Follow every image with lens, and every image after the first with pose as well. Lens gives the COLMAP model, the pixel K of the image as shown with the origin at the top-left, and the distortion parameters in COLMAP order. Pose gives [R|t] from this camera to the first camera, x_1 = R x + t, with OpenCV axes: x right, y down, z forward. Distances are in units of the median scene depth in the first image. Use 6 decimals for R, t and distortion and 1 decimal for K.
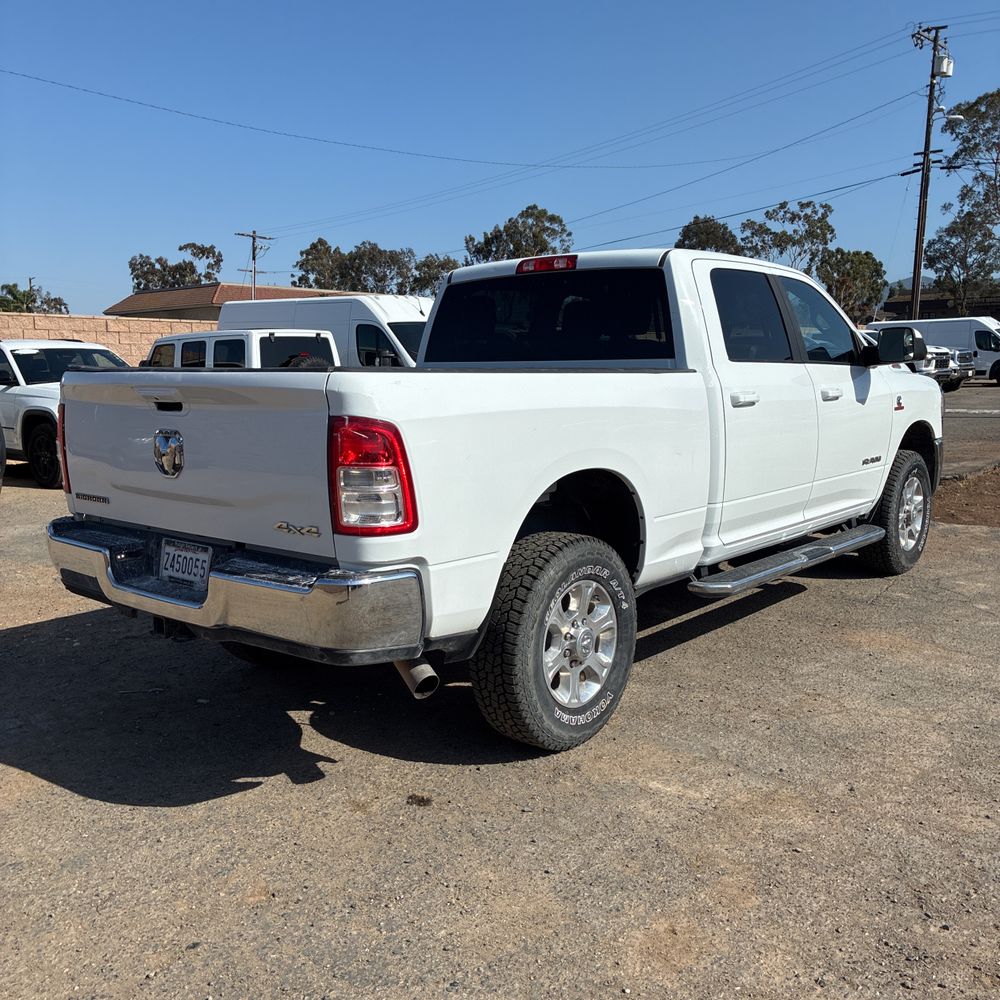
lens RADIAL K [[1024.8, 0, 500.0], [0, 1024.8, 500.0], [0, 0, 1]] dist [0.022459, -0.009567]
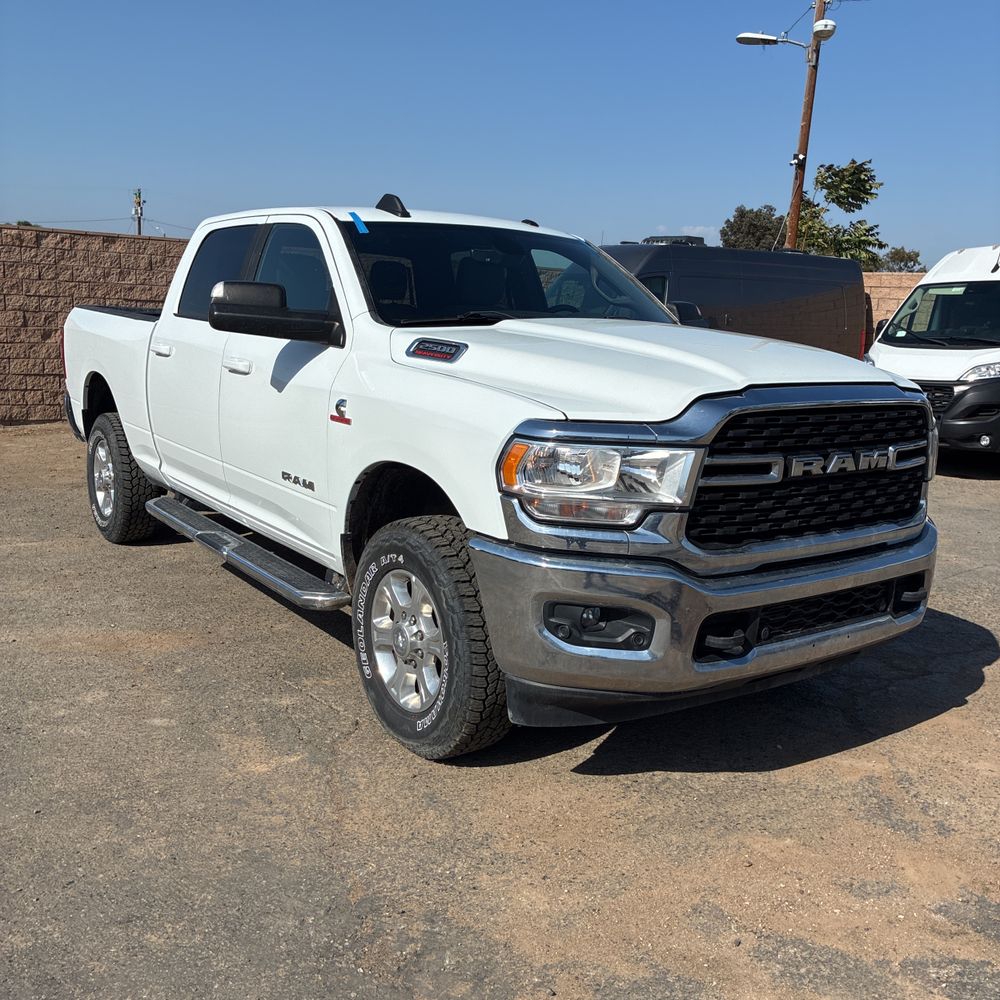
lens RADIAL K [[1010.0, 0, 489.3], [0, 1010.0, 486.4], [0, 0, 1]] dist [0.016342, 0.025870]
pose [[-0.255547, 0.172276, -0.951324, 1.241754], [-0.166286, 0.961500, 0.218787, -0.259683], [0.952389, 0.214102, -0.217061, 1.636138]]
